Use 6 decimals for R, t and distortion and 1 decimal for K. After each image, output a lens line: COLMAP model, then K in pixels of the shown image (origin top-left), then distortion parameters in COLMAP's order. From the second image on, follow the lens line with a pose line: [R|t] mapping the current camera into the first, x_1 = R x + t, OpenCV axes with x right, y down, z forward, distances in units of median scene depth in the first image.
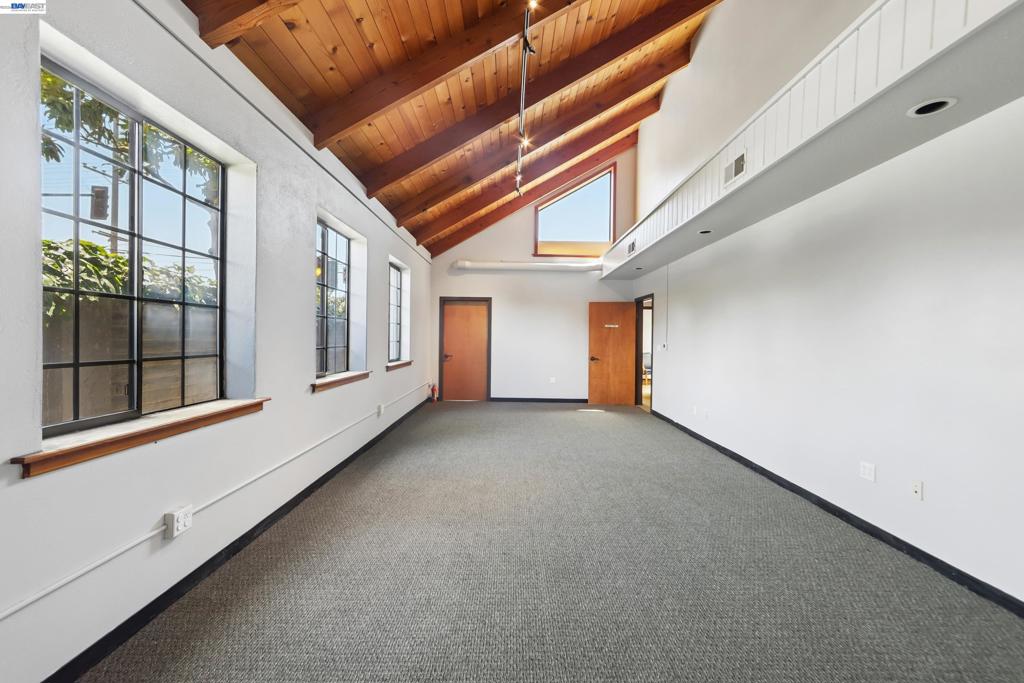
lens RADIAL K [[407.9, 0, 515.3], [0, 407.9, 344.2], [0, 0, 1]] dist [-0.001295, 0.000198]
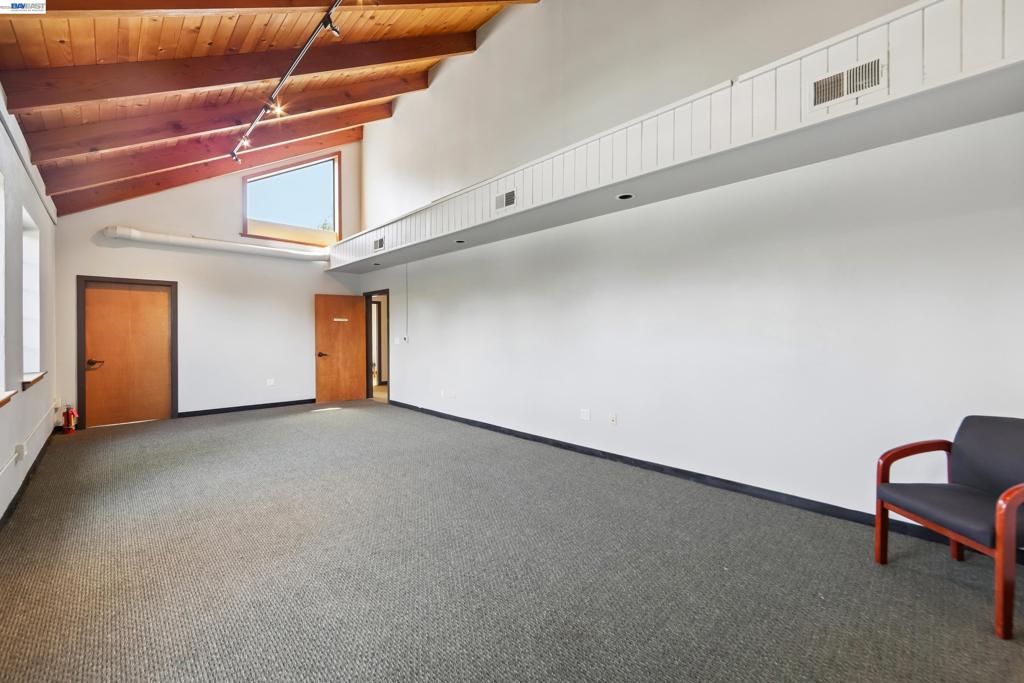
lens RADIAL K [[408.1, 0, 514.6], [0, 408.1, 335.5], [0, 0, 1]] dist [-0.015976, 0.006311]
pose [[0.726670, -0.021144, 0.686661, -0.136618], [0.025135, 0.999675, 0.004183, -0.001400], [-0.686526, 0.014219, 0.726966, 0.016773]]
